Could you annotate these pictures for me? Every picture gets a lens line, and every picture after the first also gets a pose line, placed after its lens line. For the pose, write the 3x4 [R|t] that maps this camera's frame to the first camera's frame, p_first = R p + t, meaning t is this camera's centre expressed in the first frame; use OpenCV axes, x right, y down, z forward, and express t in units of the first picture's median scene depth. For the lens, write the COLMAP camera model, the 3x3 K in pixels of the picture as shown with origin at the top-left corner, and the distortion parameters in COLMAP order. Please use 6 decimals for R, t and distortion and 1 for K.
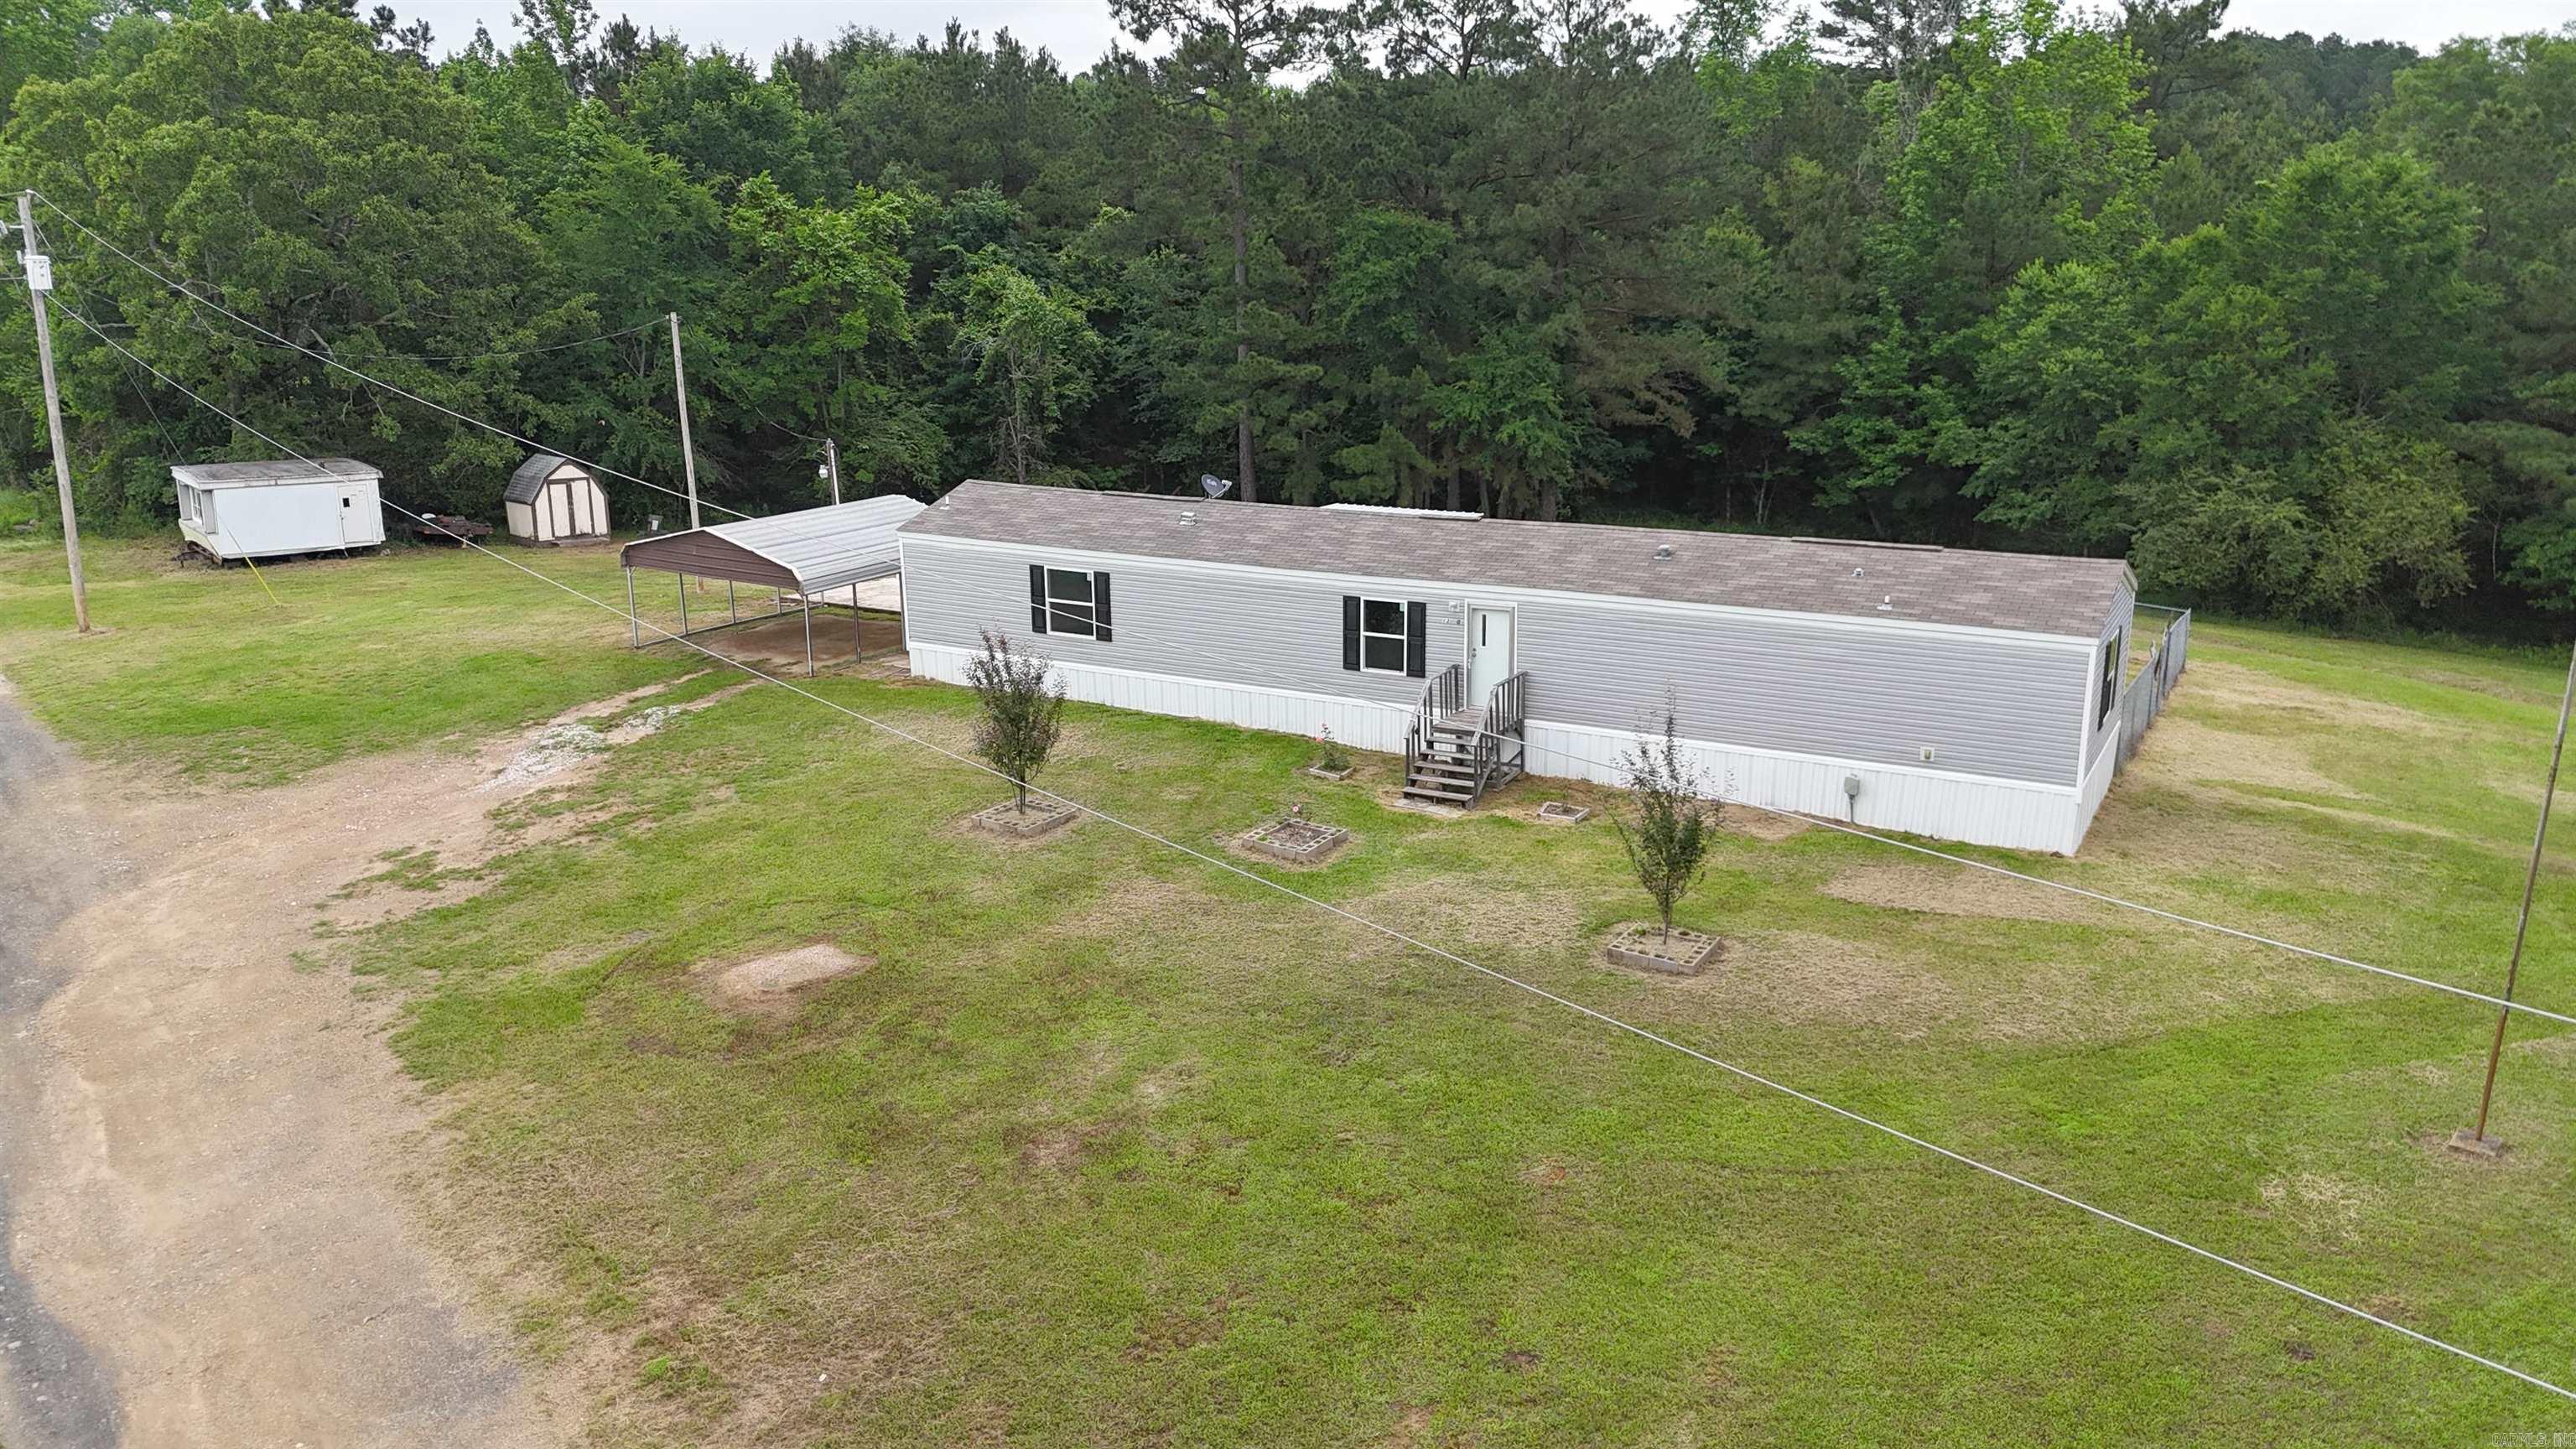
lens RADIAL K [[1889.7, 0, 1288.0], [0, 1889.7, 724.5], [0, 0, 1]] dist [0.098306, -0.130823]
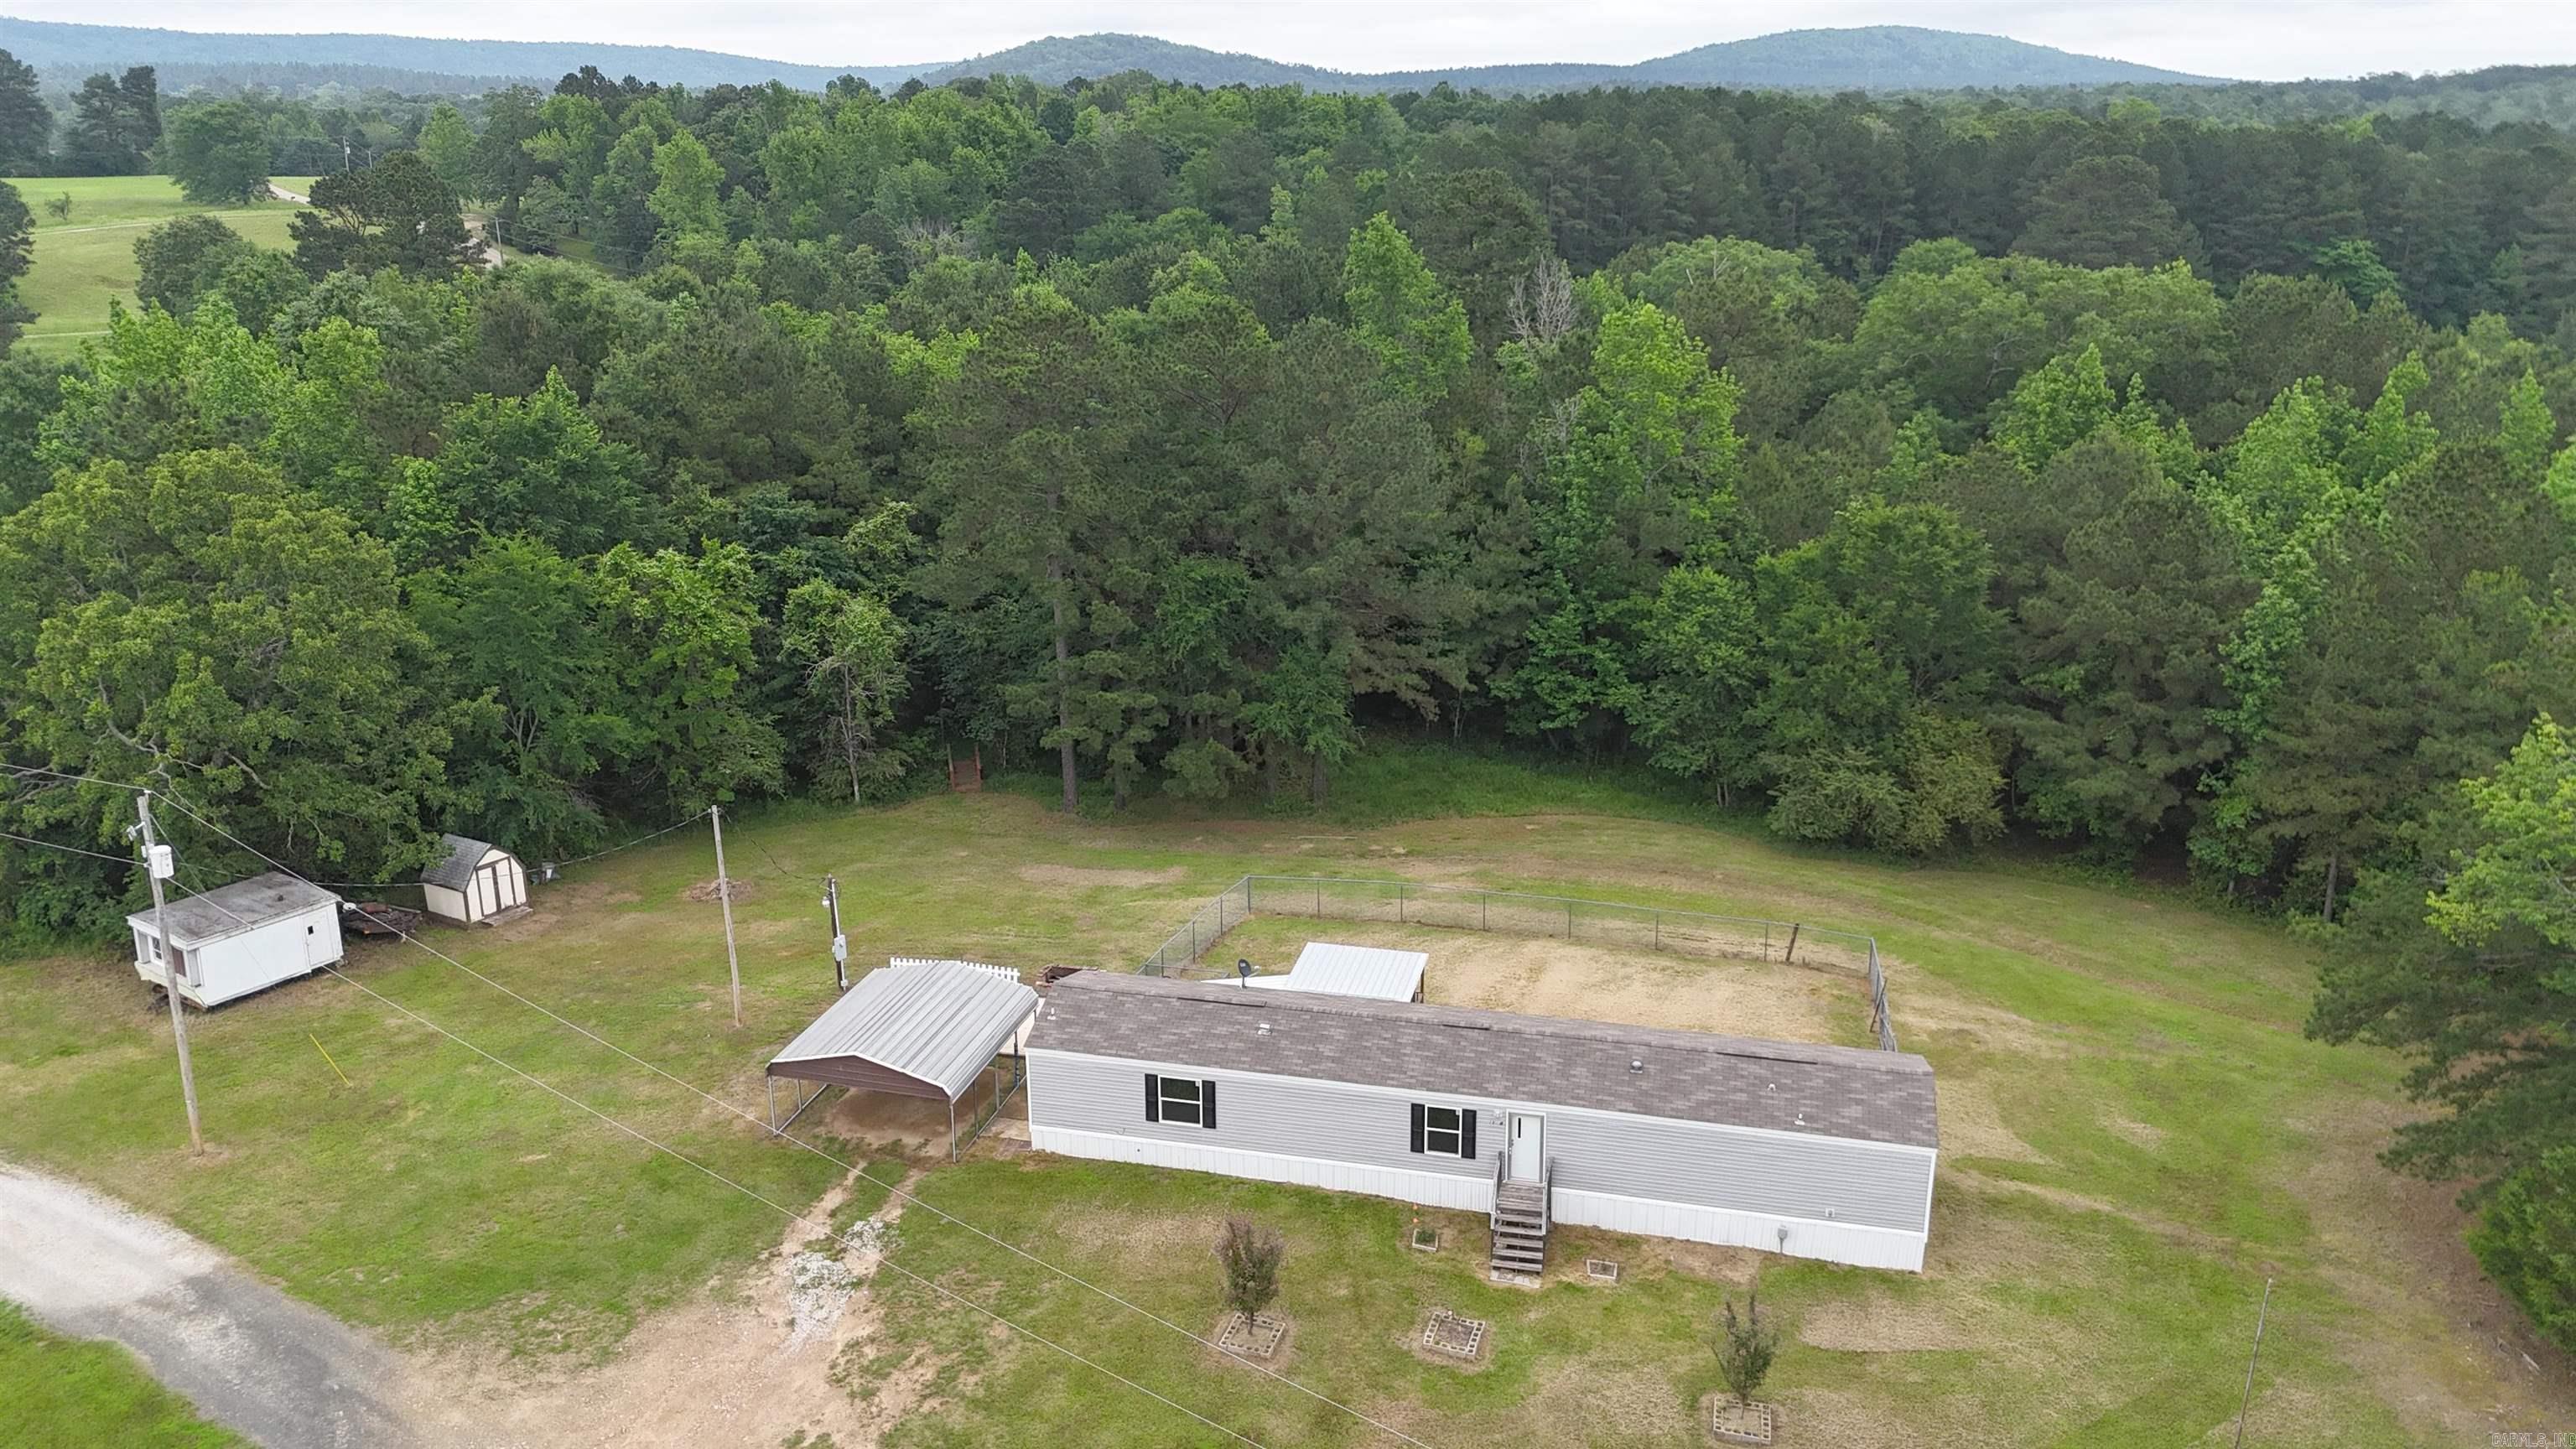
lens RADIAL K [[1889.7, 0, 1288.0], [0, 1889.7, 724.5], [0, 0, 1]] dist [0.098306, -0.130823]
pose [[0.960694, -0.083180, 0.264854, -0.377675], [0.070199, 0.995838, 0.058122, -0.404329], [-0.268586, -0.037245, 0.962535, -0.295041]]
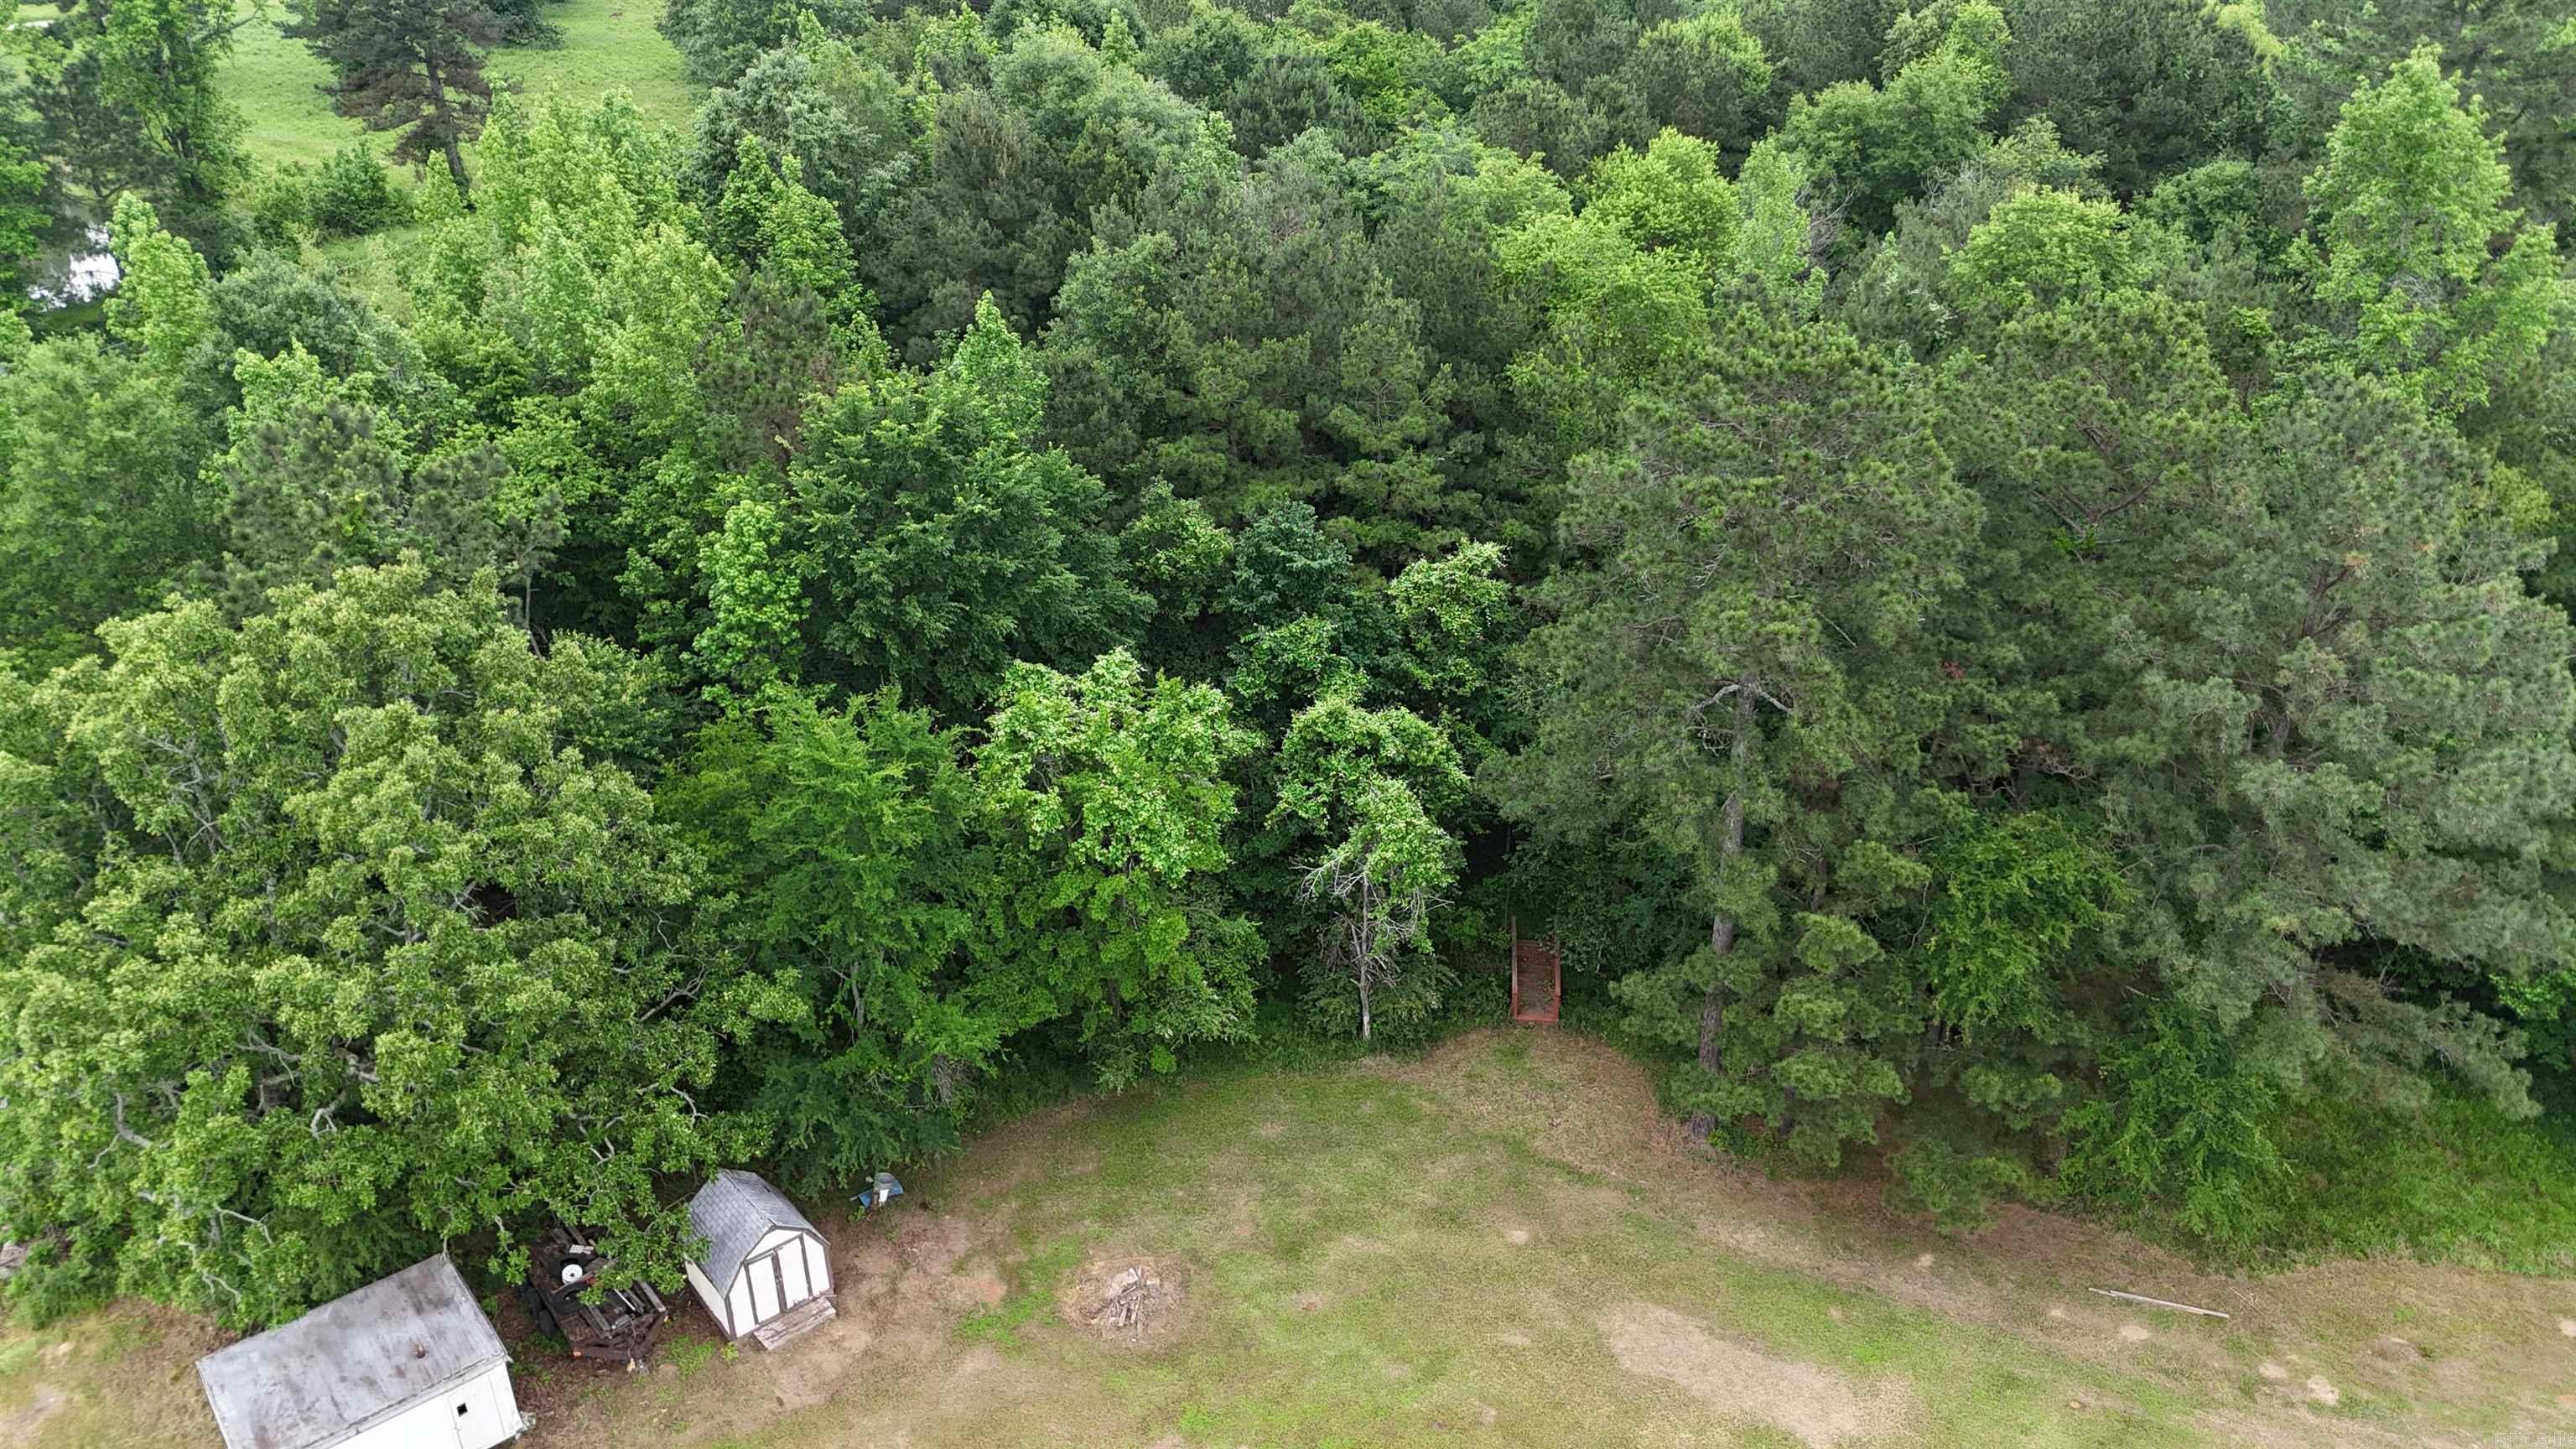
lens RADIAL K [[1889.7, 0, 1288.0], [0, 1889.7, 724.5], [0, 0, 1]] dist [0.098306, -0.130823]
pose [[0.999642, 0.014663, -0.022359, -0.309710], [-0.008669, 0.968780, 0.247771, -0.806051], [0.025294, -0.247489, 0.968561, 0.674031]]
